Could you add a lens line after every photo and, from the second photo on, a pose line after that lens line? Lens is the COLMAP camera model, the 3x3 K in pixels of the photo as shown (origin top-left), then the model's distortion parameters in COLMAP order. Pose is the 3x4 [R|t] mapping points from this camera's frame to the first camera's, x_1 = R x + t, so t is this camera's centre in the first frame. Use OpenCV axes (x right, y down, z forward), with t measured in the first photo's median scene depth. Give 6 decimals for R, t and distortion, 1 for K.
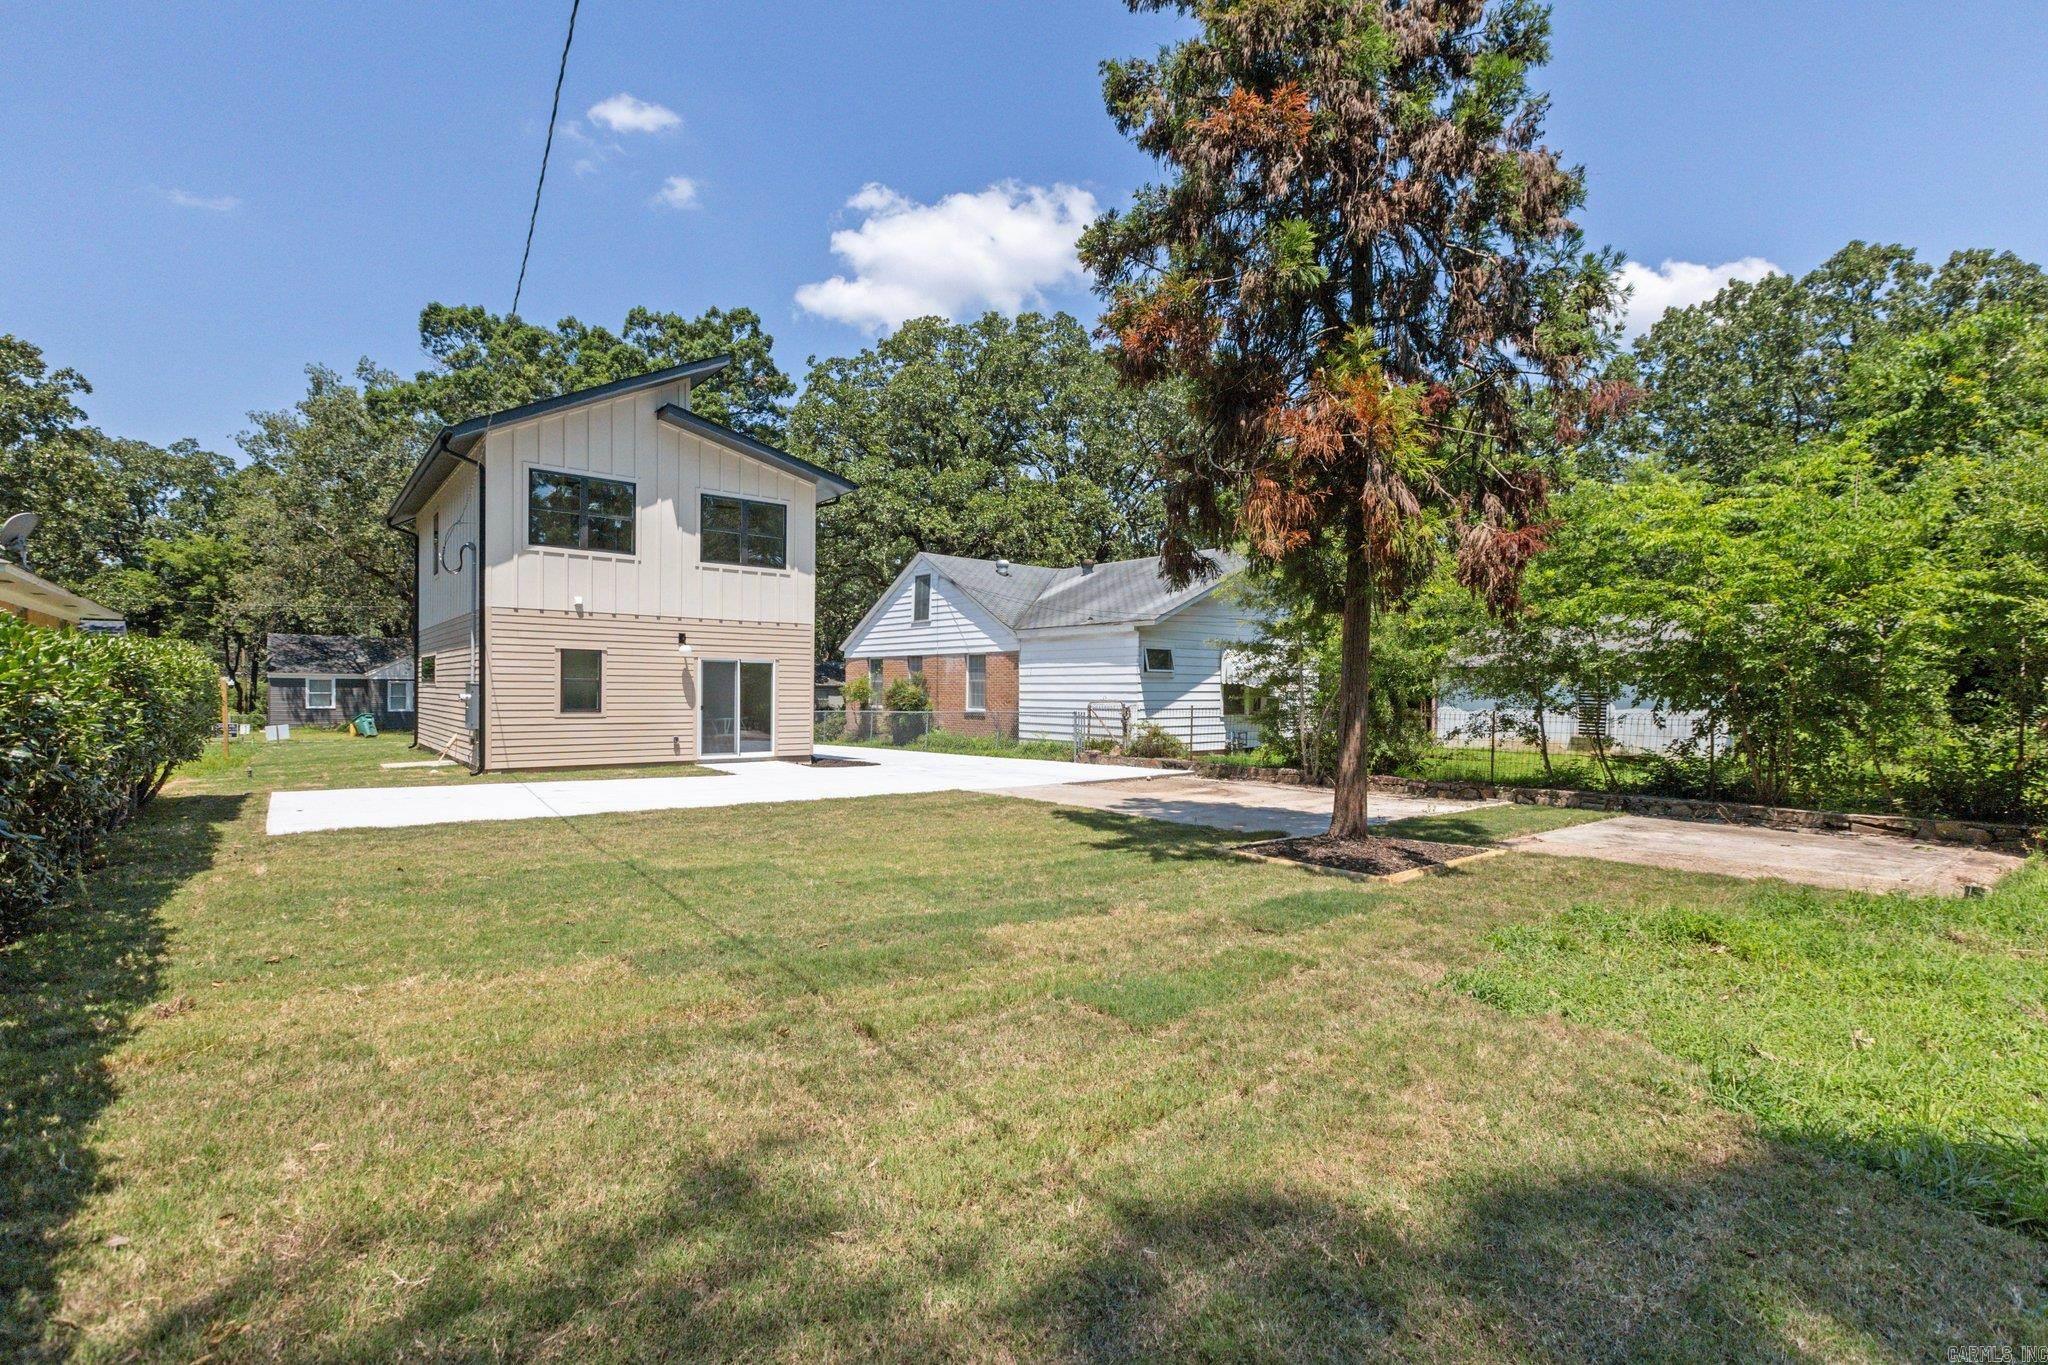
lens RADIAL K [[939.0, 0, 1031.5], [0, 939.0, 680.7], [0, 0, 1]] dist [0.001402, 0.000585]
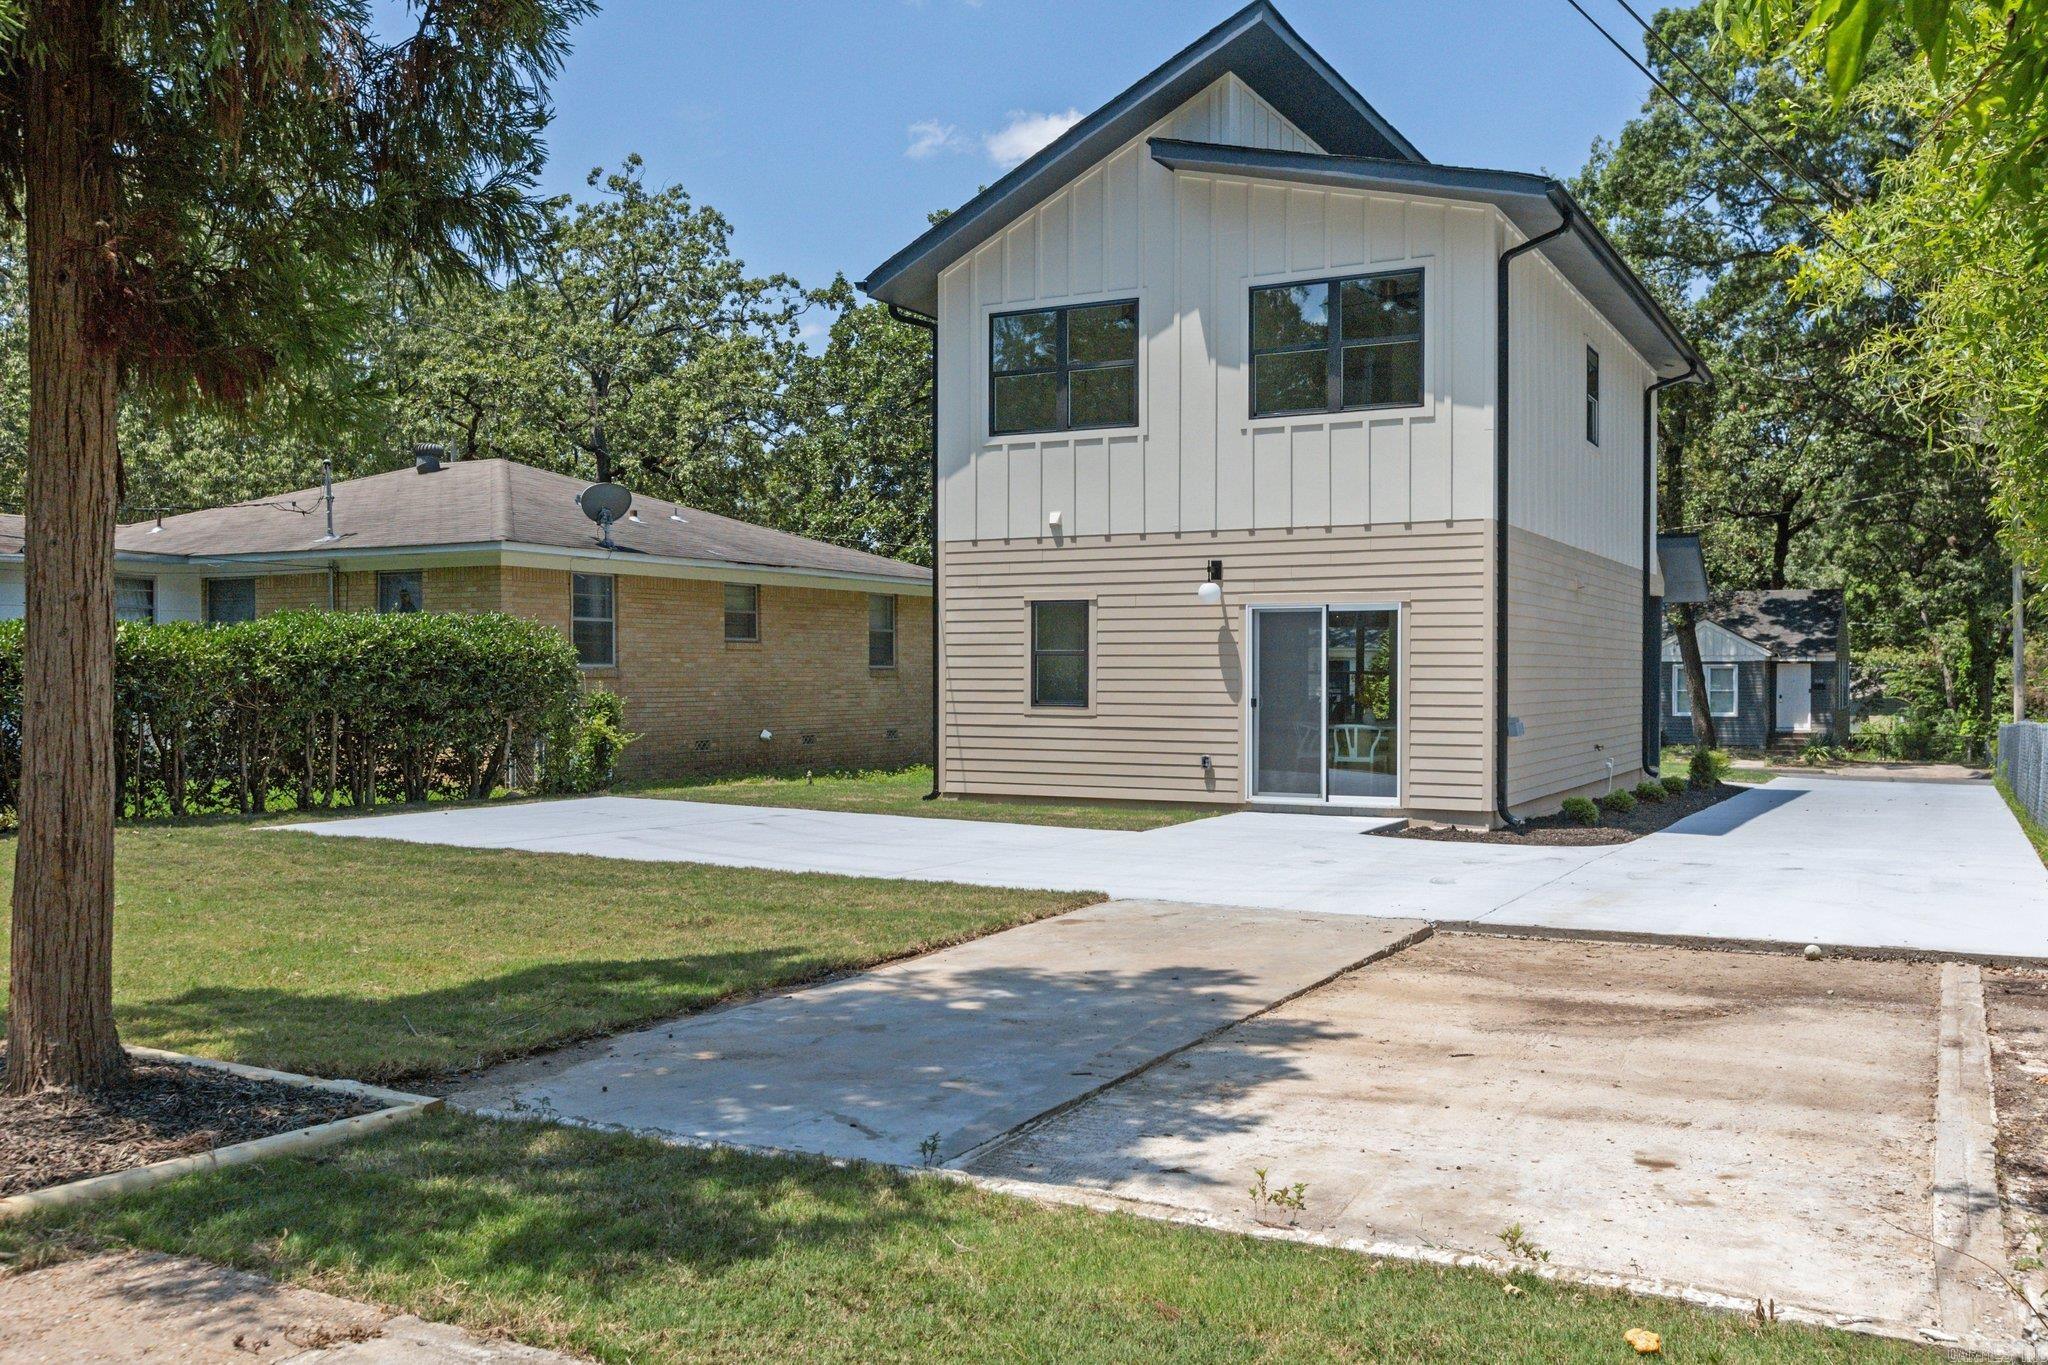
lens RADIAL K [[1719.4, 0, 1024.0], [0, 1719.4, 682.5], [0, 0, 1]] dist [-0.012412, 0.020096]
pose [[0.381853, -0.002406, -0.924220, 0.431824], [0.009921, 0.999950, 0.001496, 0.014005], [0.924170, -0.009741, 0.381858, 0.477608]]
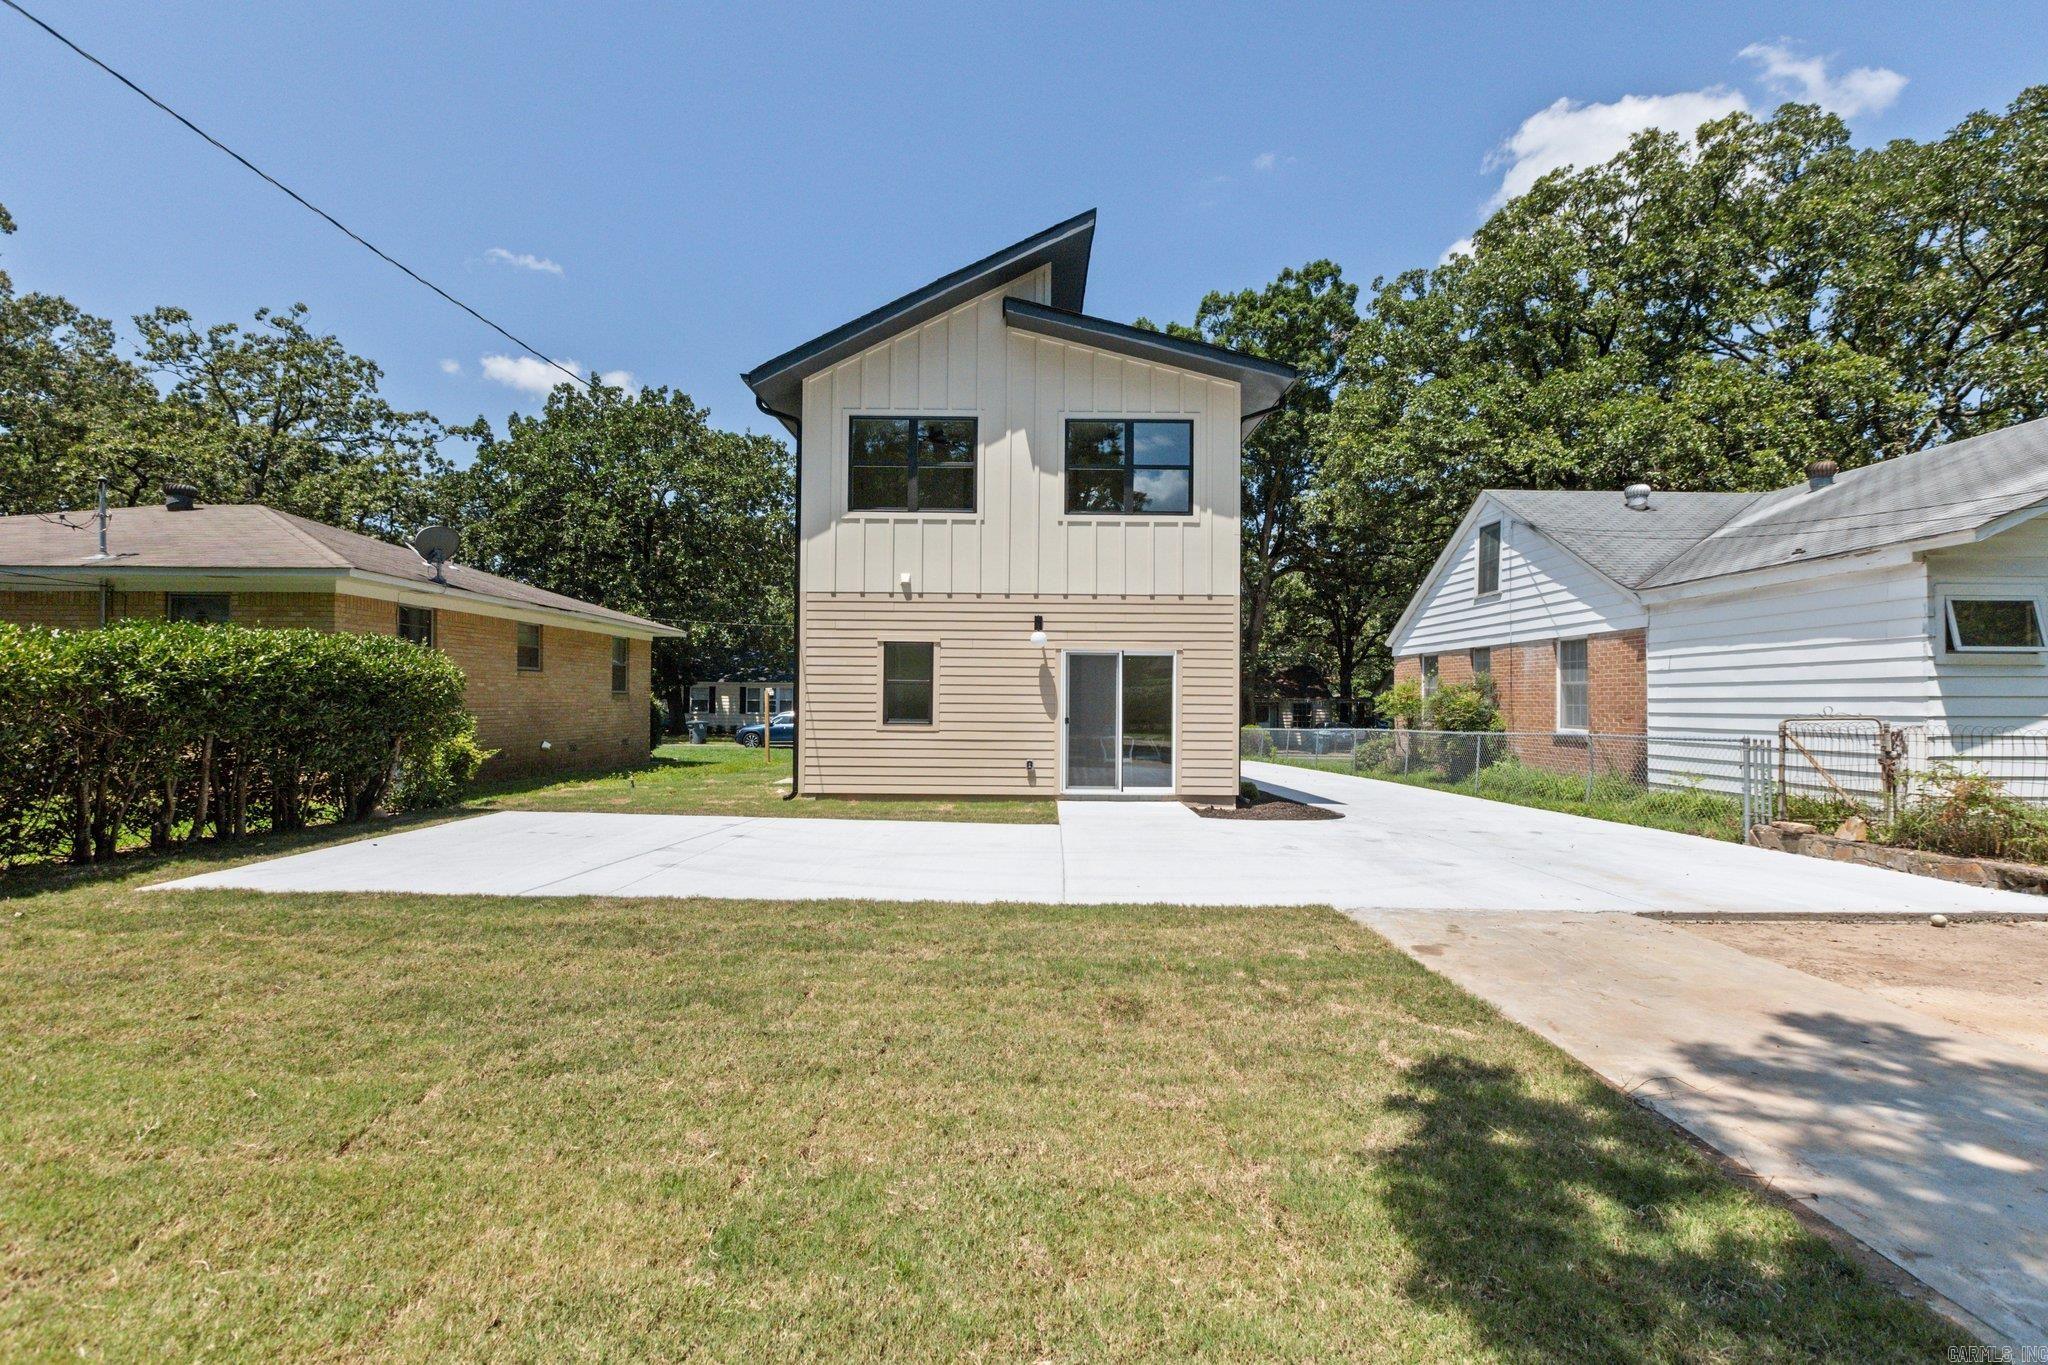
lens RADIAL K [[939.0, 0, 1031.5], [0, 939.0, 680.7], [0, 0, 1]] dist [0.001402, 0.000585]
pose [[0.773419, -0.014980, -0.633718, 0.069563], [0.003889, 0.999814, -0.018888, 0.011170], [0.633883, 0.012144, 0.773333, 0.398717]]
